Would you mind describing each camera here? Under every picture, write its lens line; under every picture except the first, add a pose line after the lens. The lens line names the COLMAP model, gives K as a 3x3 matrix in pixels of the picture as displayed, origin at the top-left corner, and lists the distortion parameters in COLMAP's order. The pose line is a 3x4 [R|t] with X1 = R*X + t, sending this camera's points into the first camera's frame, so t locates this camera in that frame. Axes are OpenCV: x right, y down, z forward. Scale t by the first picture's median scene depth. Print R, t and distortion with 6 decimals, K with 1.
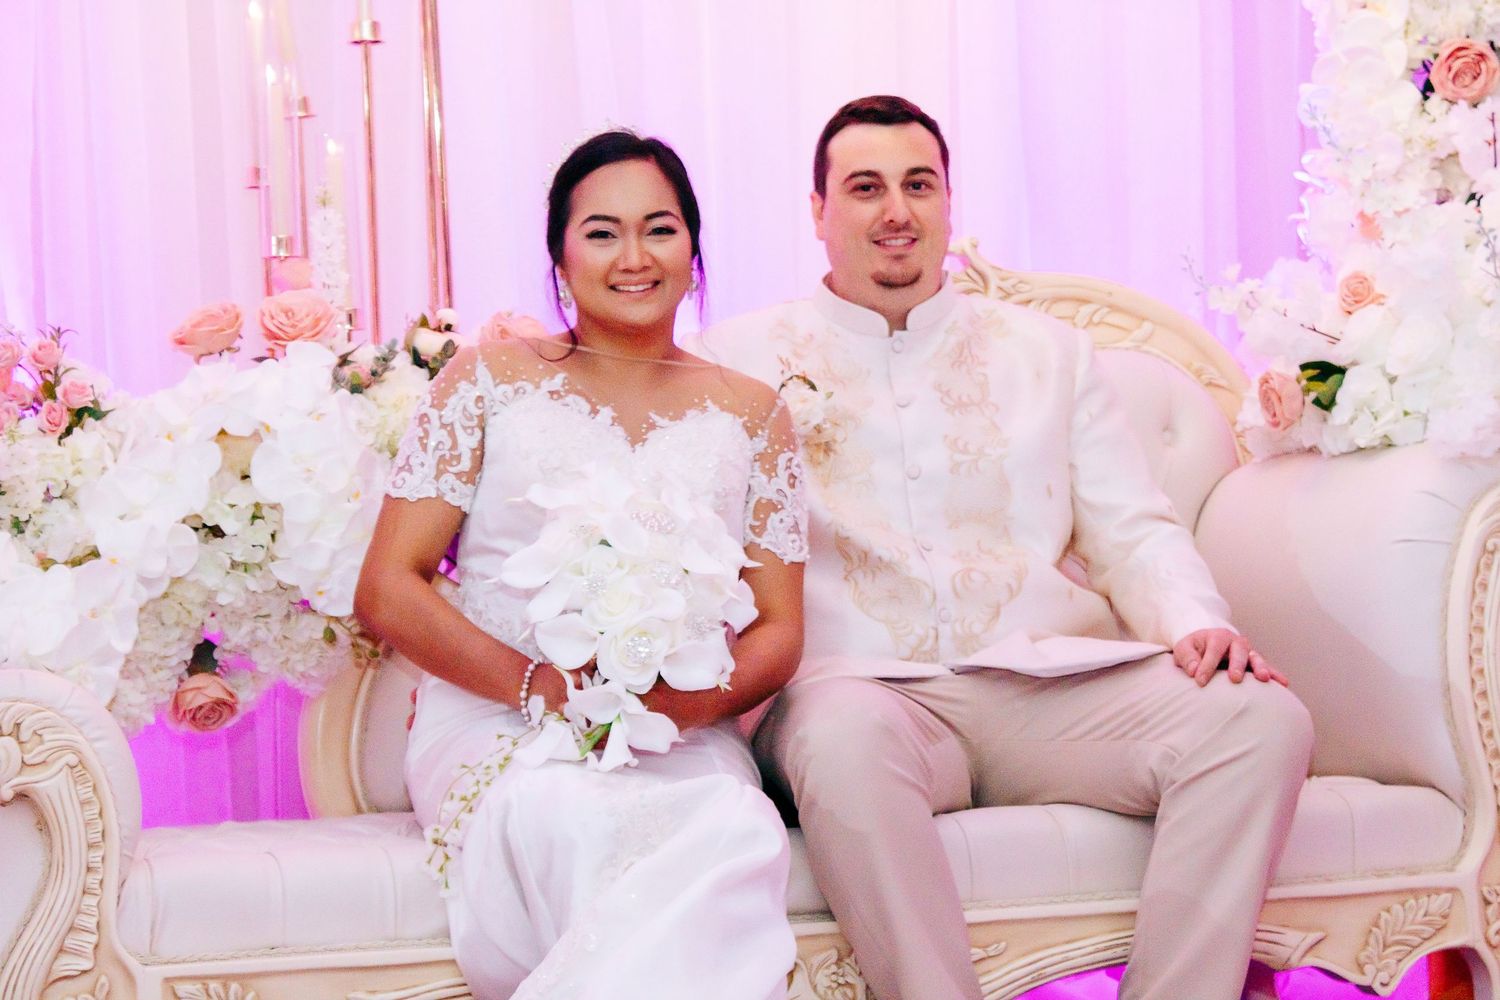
lens RADIAL K [[3566.1, 0, 750.0], [0, 3566.1, 500.0], [0, 0, 1]] dist [0.016585, 0.350353]
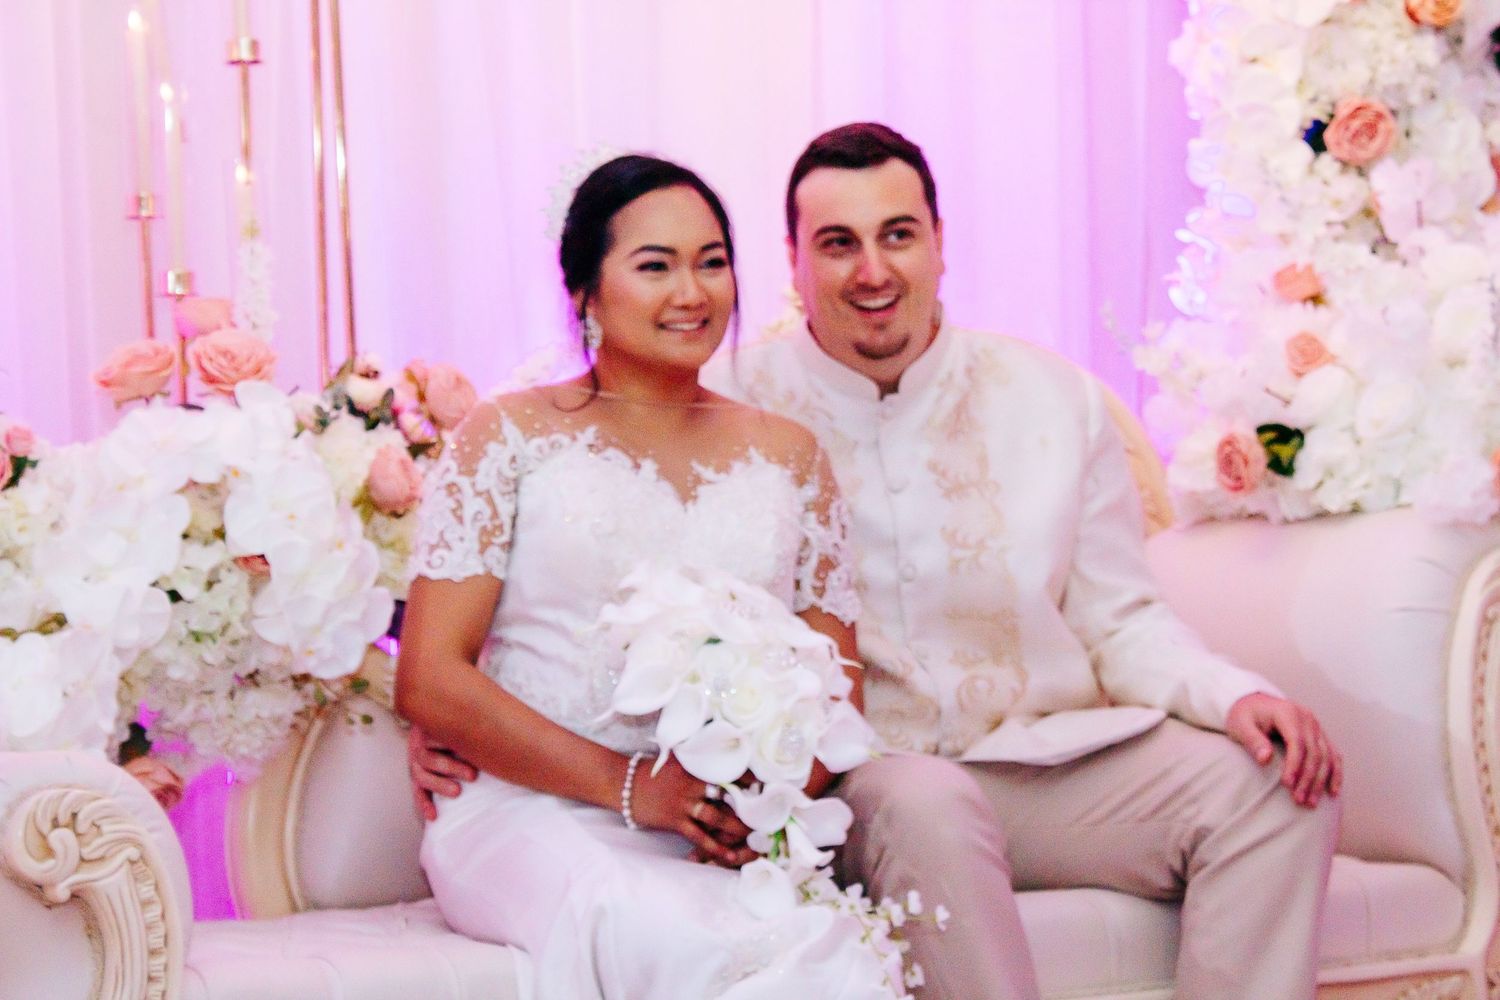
lens RADIAL K [[3566.1, 0, 750.0], [0, 3566.1, 500.0], [0, 0, 1]] dist [0.016585, 0.350353]
pose [[0.977553, 0.007593, 0.210554, -0.193271], [-0.002386, 0.999685, -0.024975, 0.006451], [-0.210678, 0.023912, 0.977263, 0.095559]]
